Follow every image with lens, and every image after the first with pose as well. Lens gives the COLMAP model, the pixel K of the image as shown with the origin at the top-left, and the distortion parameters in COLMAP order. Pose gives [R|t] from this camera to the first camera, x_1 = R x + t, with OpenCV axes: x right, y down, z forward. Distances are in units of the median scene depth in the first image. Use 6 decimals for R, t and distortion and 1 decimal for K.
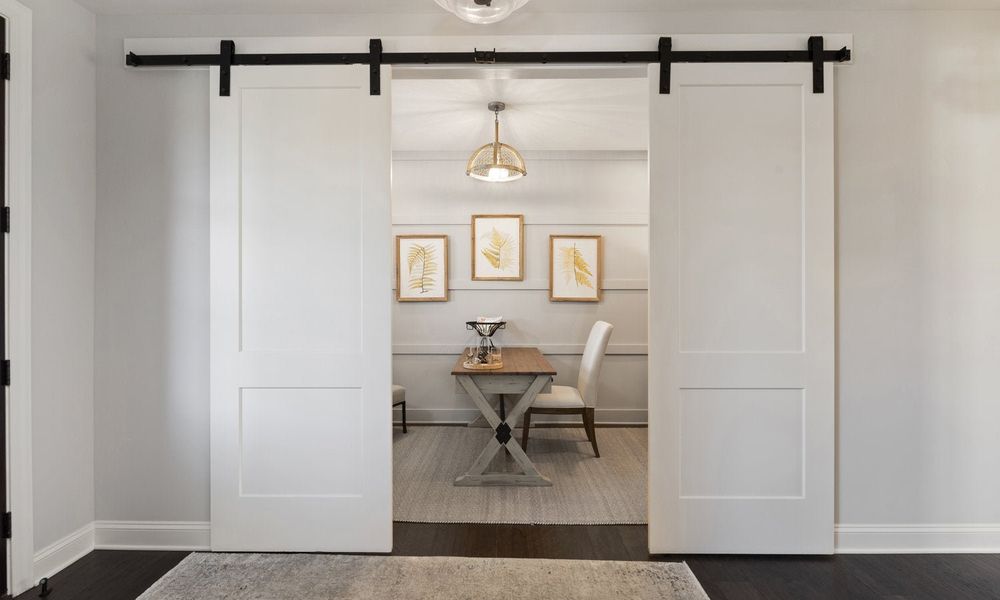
lens RADIAL K [[507.5, 0, 502.8], [0, 507.5, 282.1], [0, 0, 1]] dist [0.000744, 0.000095]
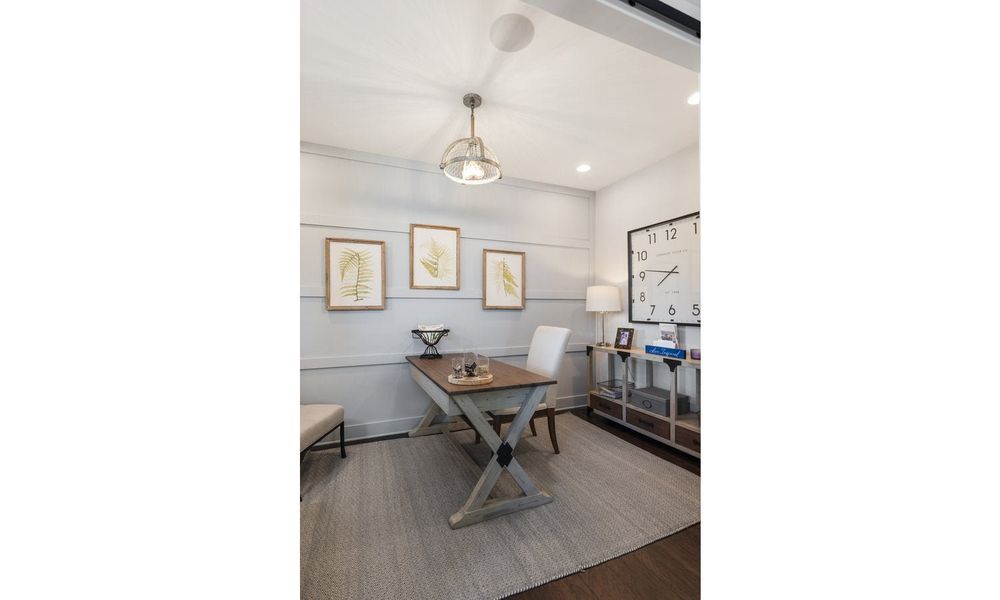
lens RADIAL K [[336.2, 0, 500.0], [0, 336.2, 300.0], [0, 0, 1]] dist [-0.000033, -0.000001]
pose [[0.910442, 0.007169, 0.413574, -0.174927], [-0.006411, 0.999974, -0.003222, 0.019881], [-0.413587, 0.000282, 0.910465, 0.323559]]
